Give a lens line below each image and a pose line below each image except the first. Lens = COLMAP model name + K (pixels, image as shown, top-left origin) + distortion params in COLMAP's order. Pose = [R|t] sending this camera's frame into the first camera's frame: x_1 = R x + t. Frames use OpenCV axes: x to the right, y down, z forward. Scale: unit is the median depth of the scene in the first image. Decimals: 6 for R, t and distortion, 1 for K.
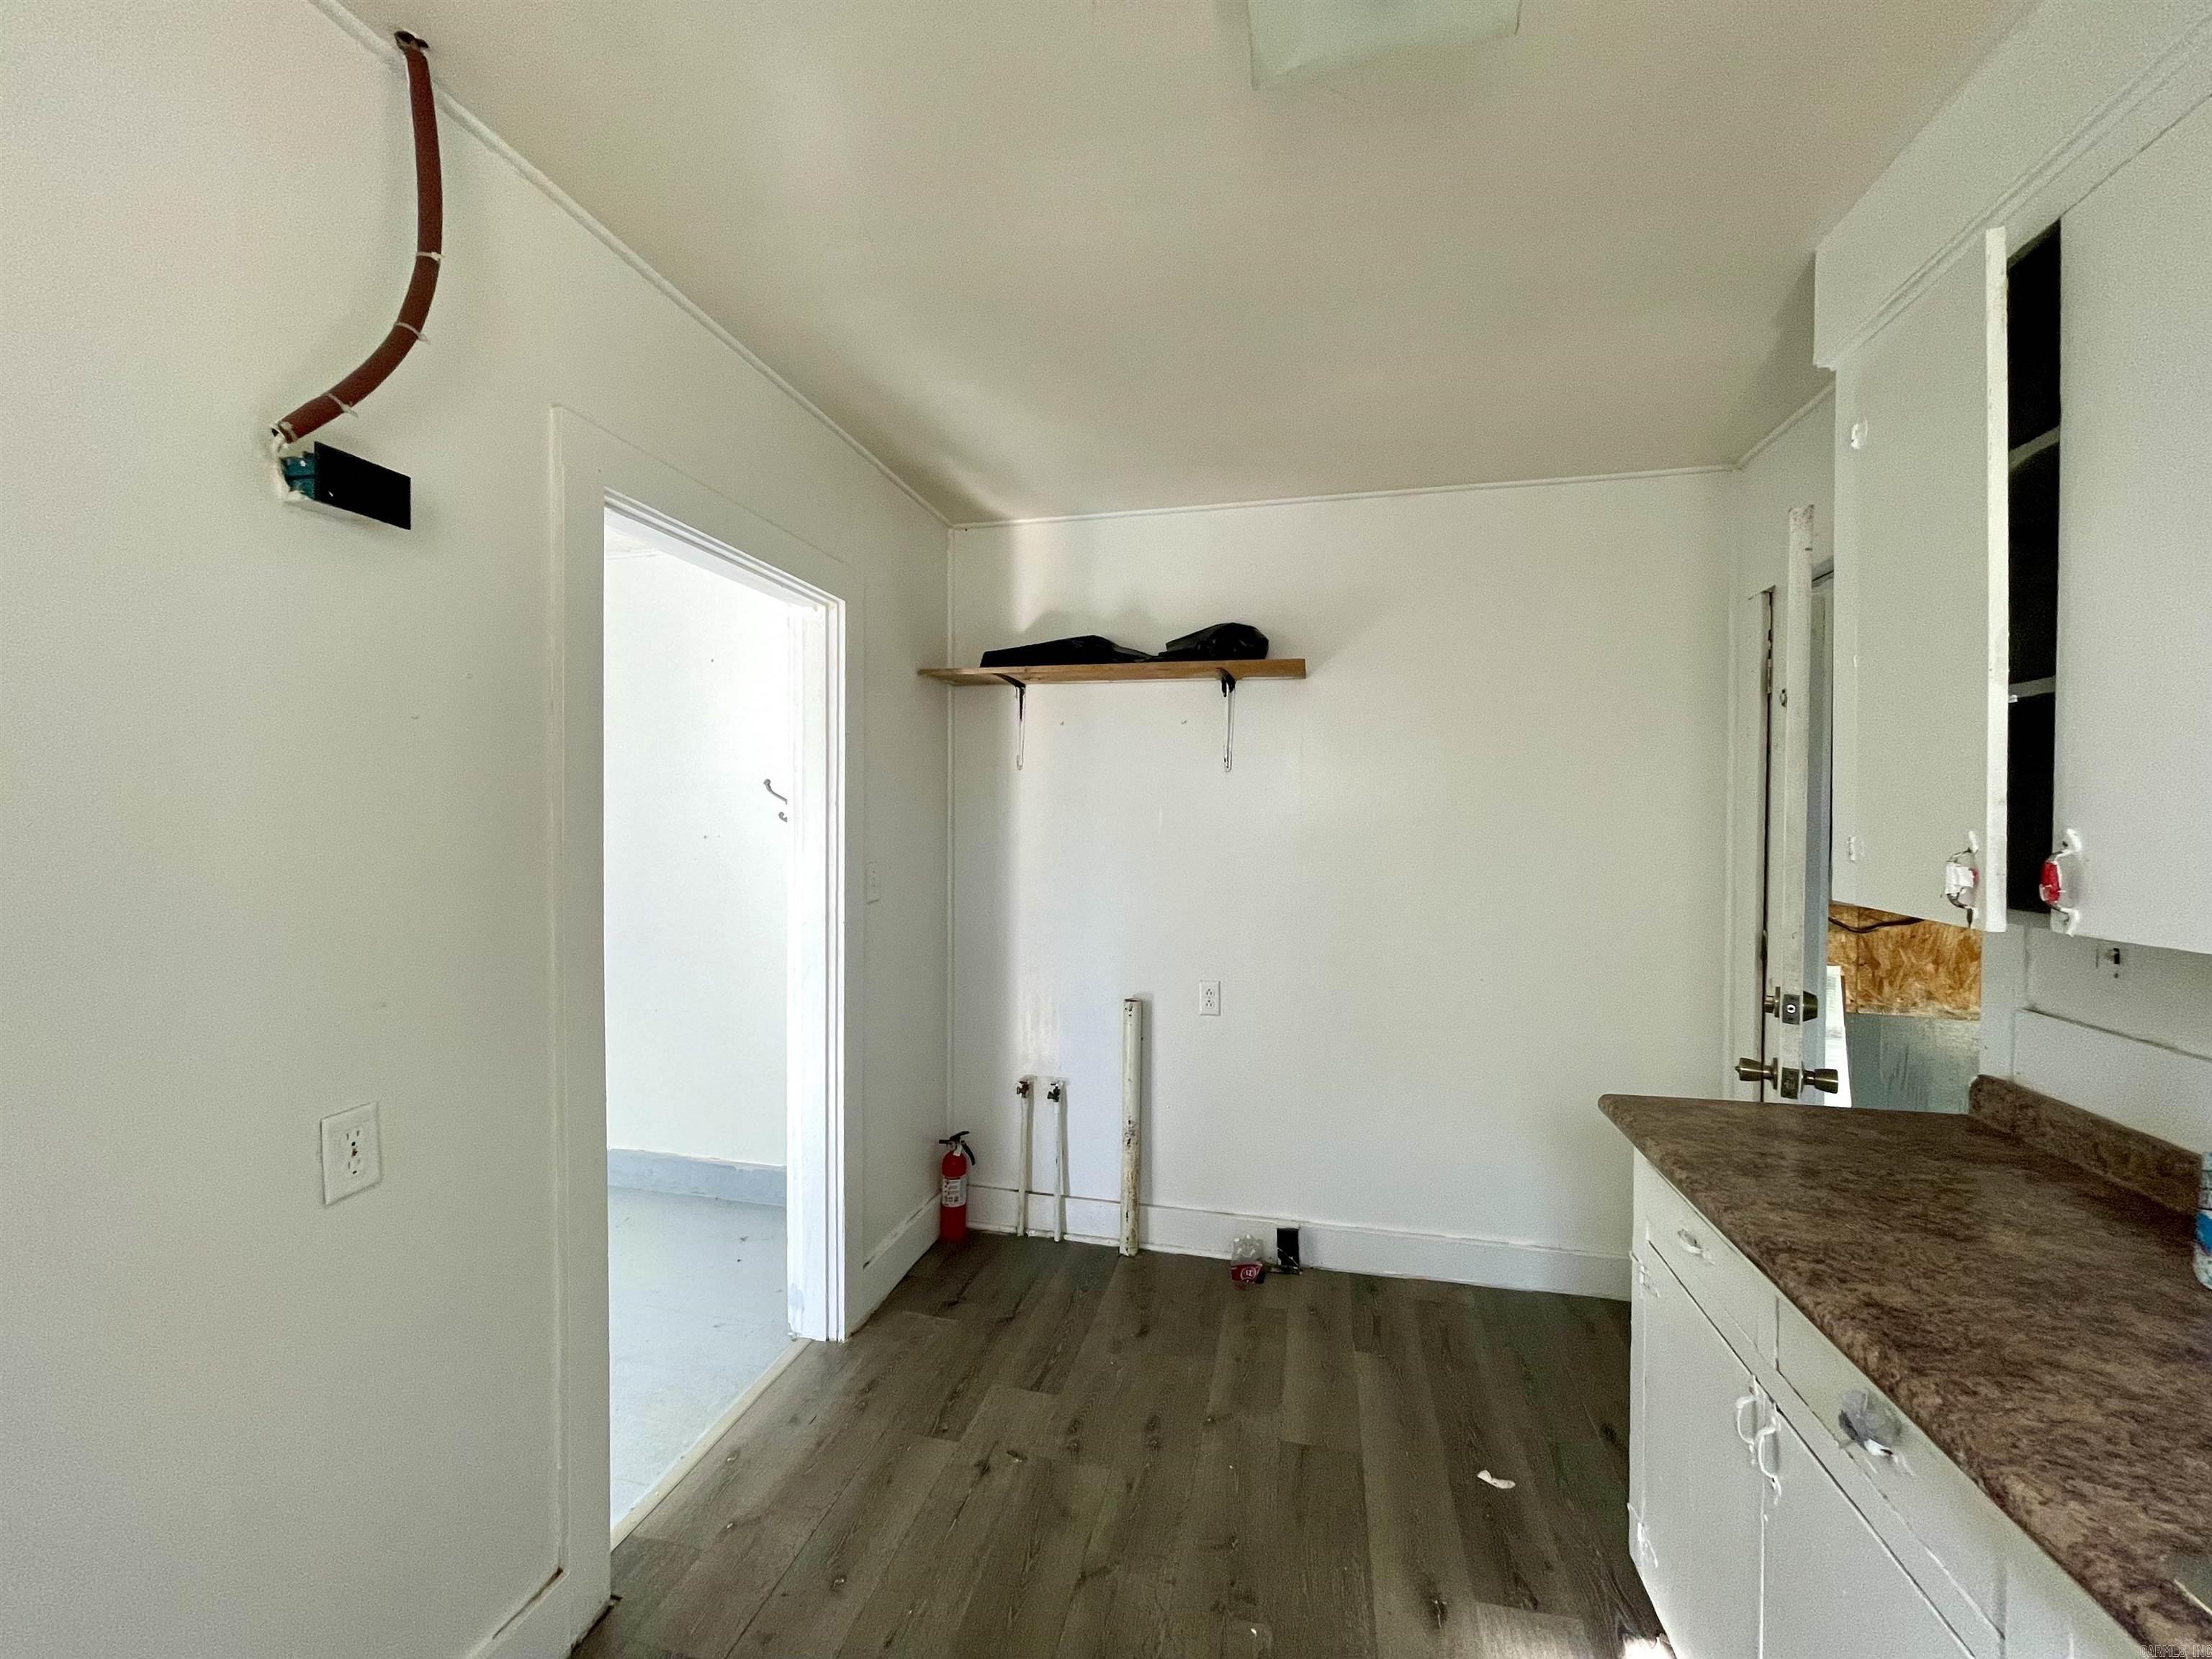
lens RADIAL K [[884.2, 0, 1107.1], [0, 884.2, 830.2], [0, 0, 1]] dist [-0.005713, -0.000145]
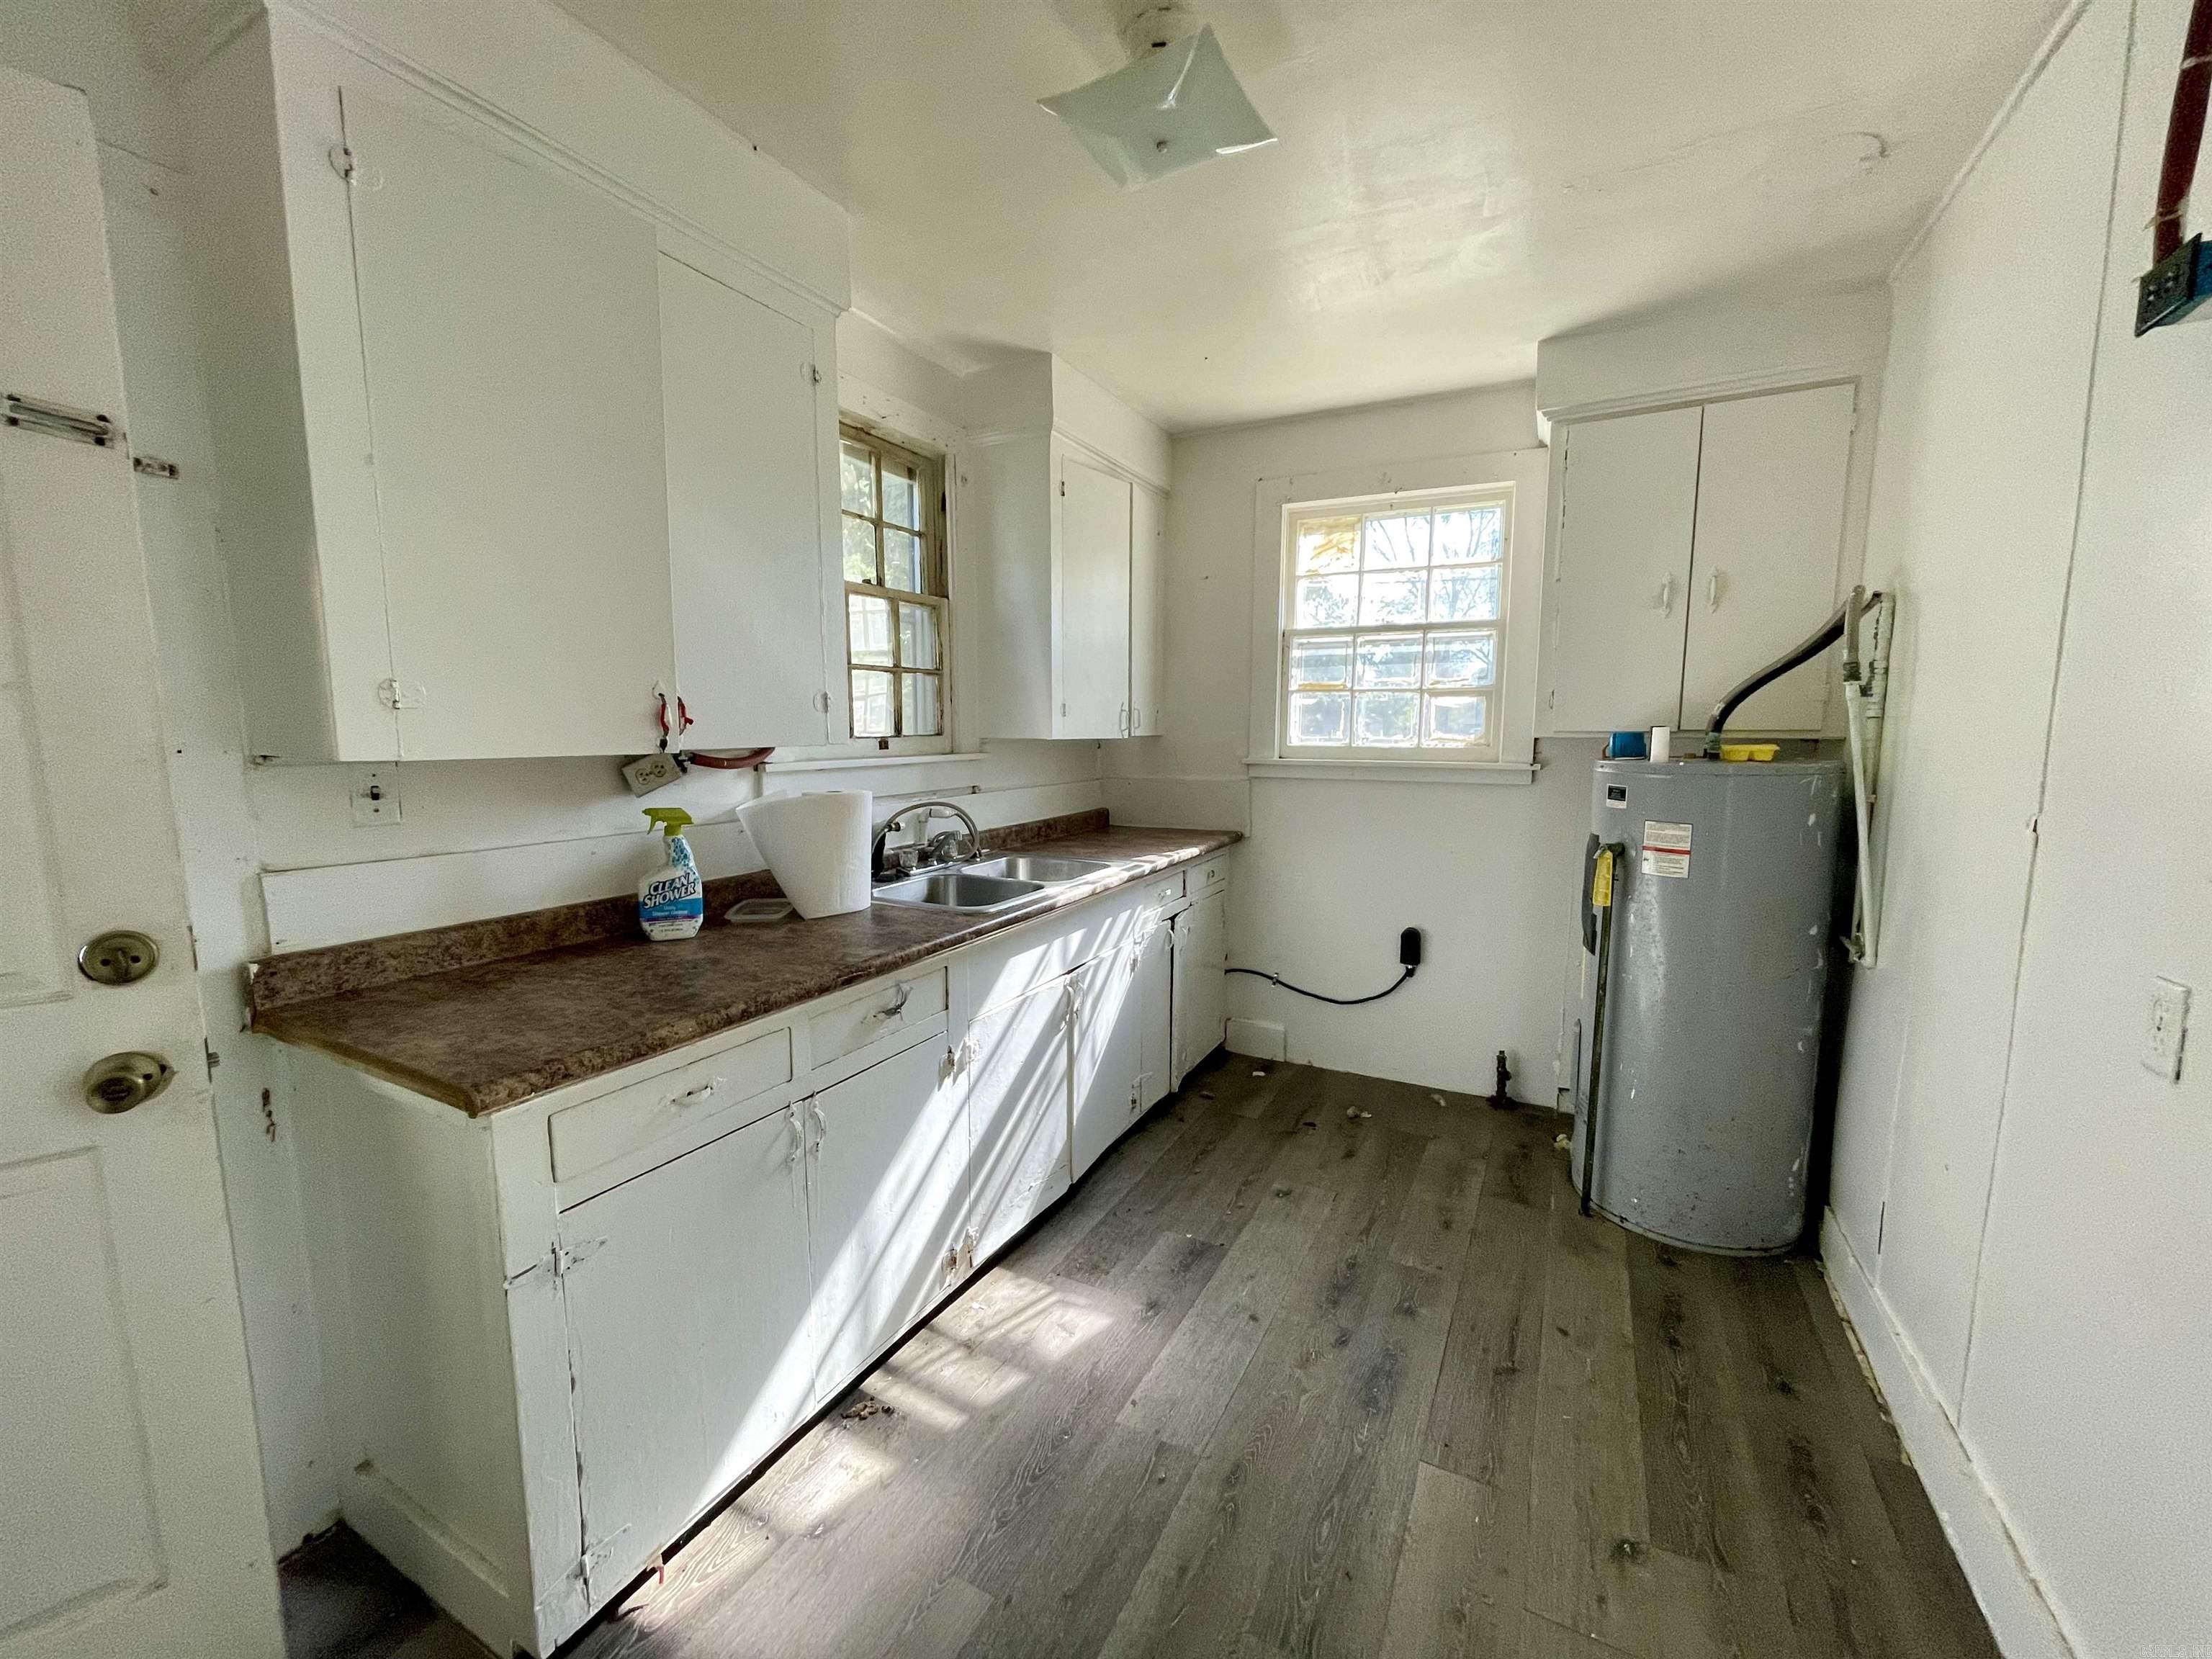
lens RADIAL K [[884.2, 0, 1108.5], [0, 884.2, 832.6], [0, 0, 1]] dist [-0.005713, -0.000145]
pose [[-0.965436, -0.031485, 0.258732, -0.035501], [0.001822, 0.991838, 0.127495, 0.052827], [-0.260635, 0.123560, -0.957498, 1.866516]]
